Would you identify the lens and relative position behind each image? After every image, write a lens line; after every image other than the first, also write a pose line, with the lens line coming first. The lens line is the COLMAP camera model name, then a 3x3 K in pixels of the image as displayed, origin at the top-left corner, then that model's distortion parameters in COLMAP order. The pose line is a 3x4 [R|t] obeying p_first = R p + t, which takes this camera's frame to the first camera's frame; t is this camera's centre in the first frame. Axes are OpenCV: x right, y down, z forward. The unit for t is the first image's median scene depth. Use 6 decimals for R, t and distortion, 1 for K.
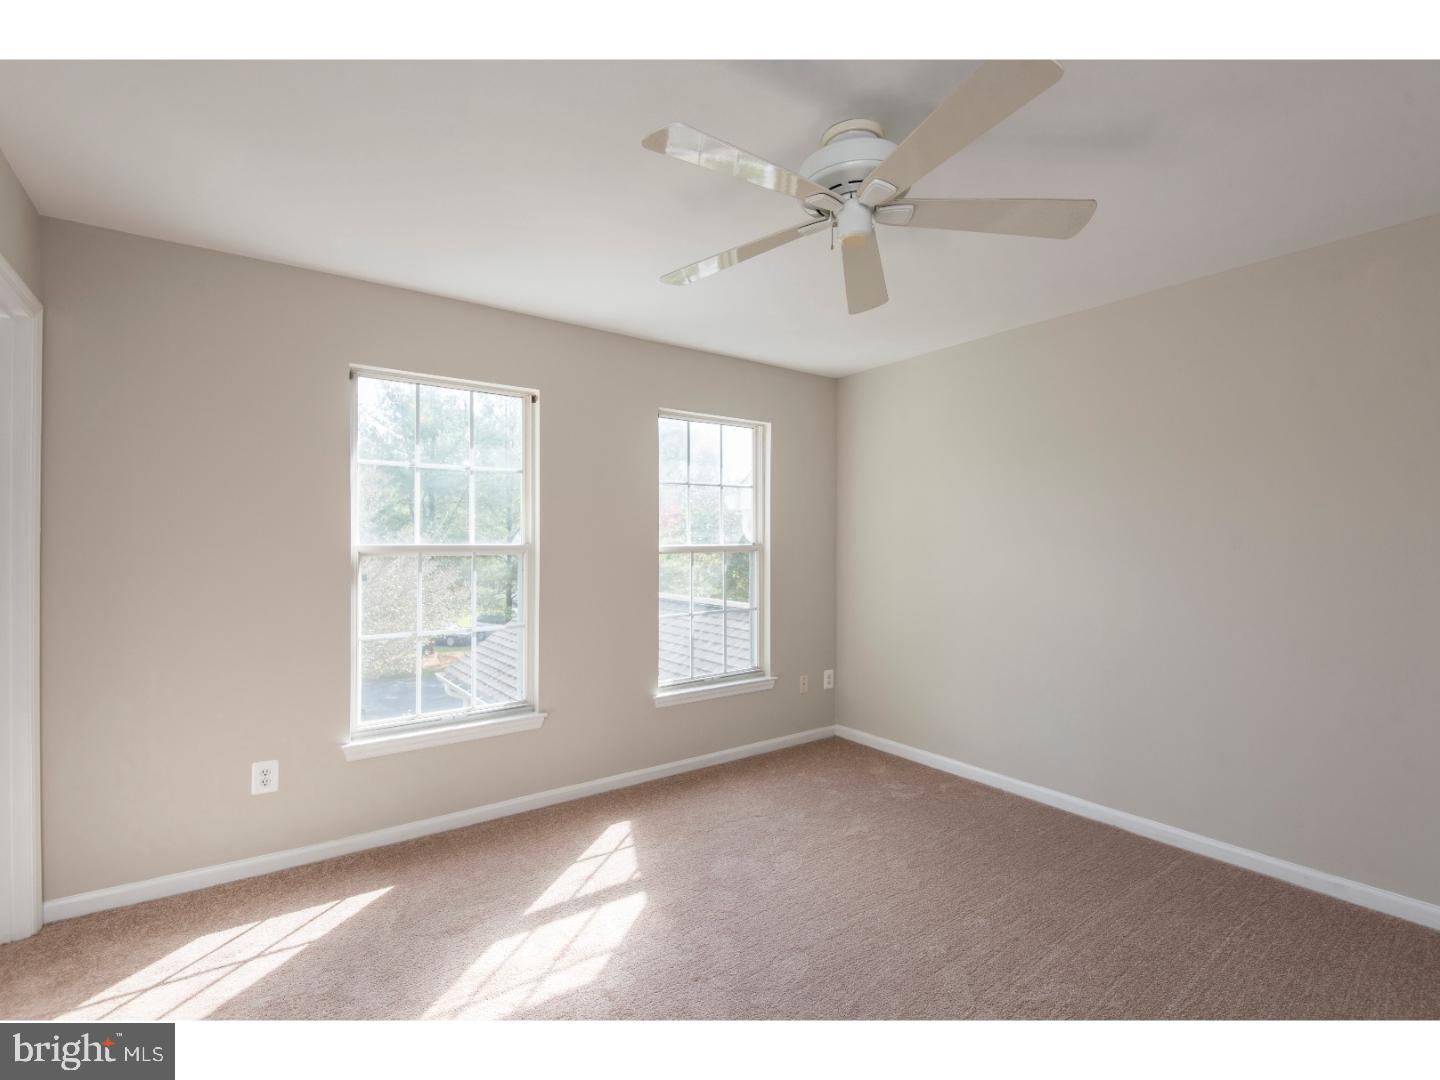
lens RADIAL K [[690.0, 0, 707.1], [0, 690.0, 530.8], [0, 0, 1]] dist [0.017447, -0.011971]
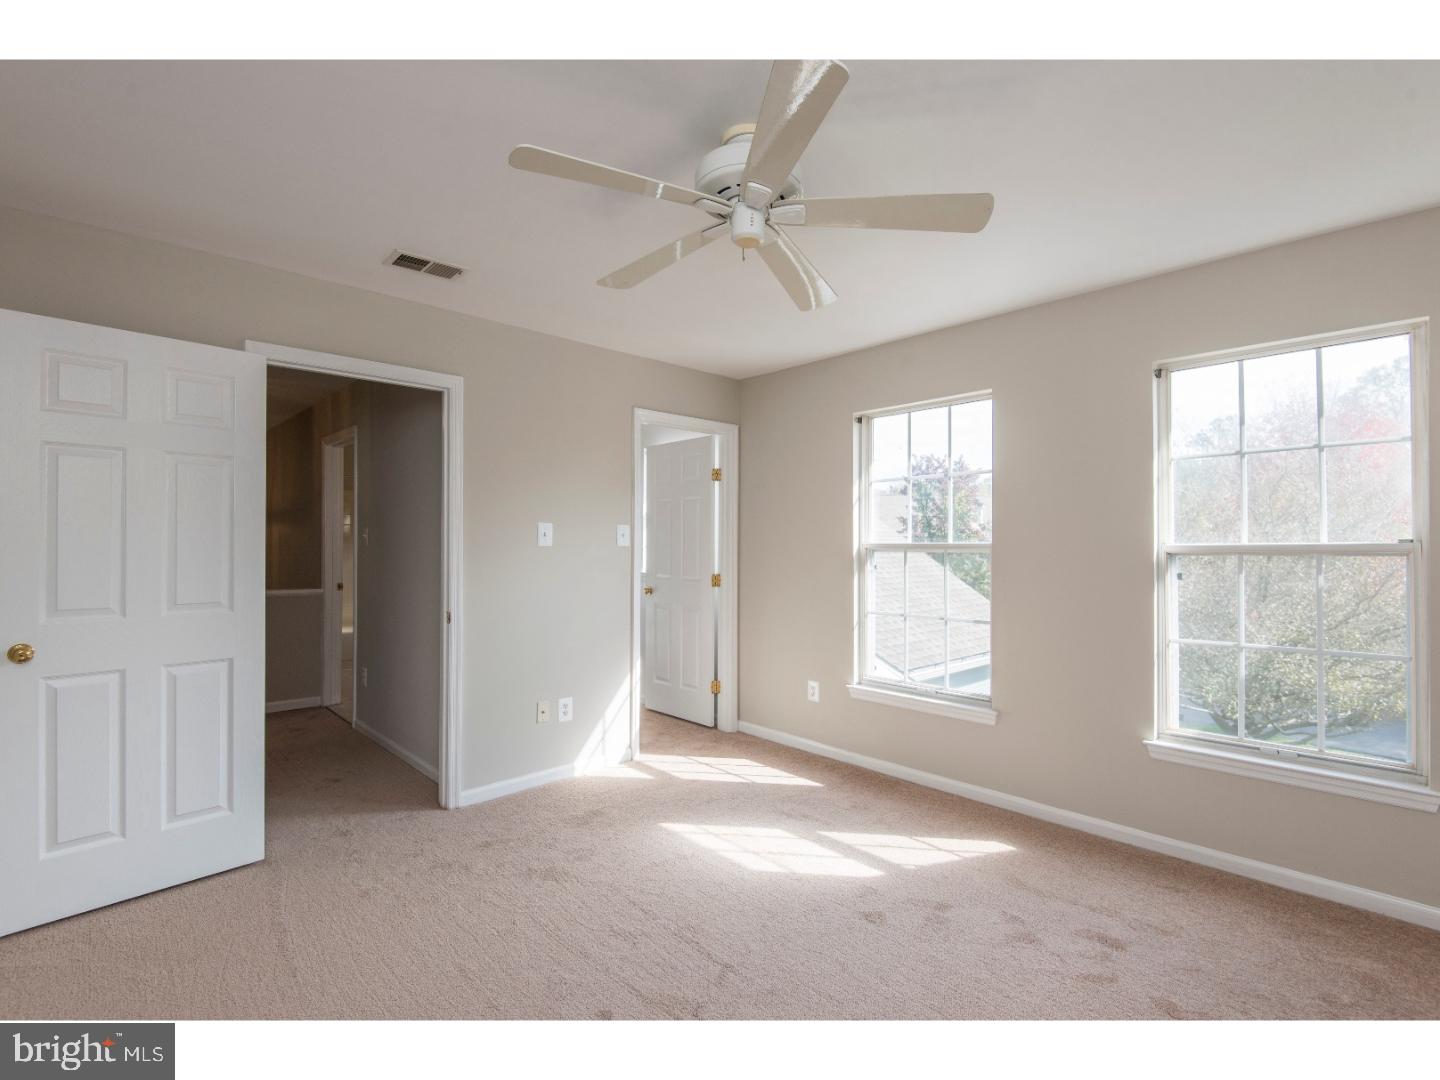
lens RADIAL K [[690.0, 0, 739.4], [0, 690.0, 547.1], [0, 0, 1]] dist [0.017447, -0.011971]
pose [[0.124379, 0.003106, -0.992230, 0.795627], [0.018769, 0.999809, 0.005482, 0.014474], [0.992057, -0.019305, 0.124297, 0.574753]]
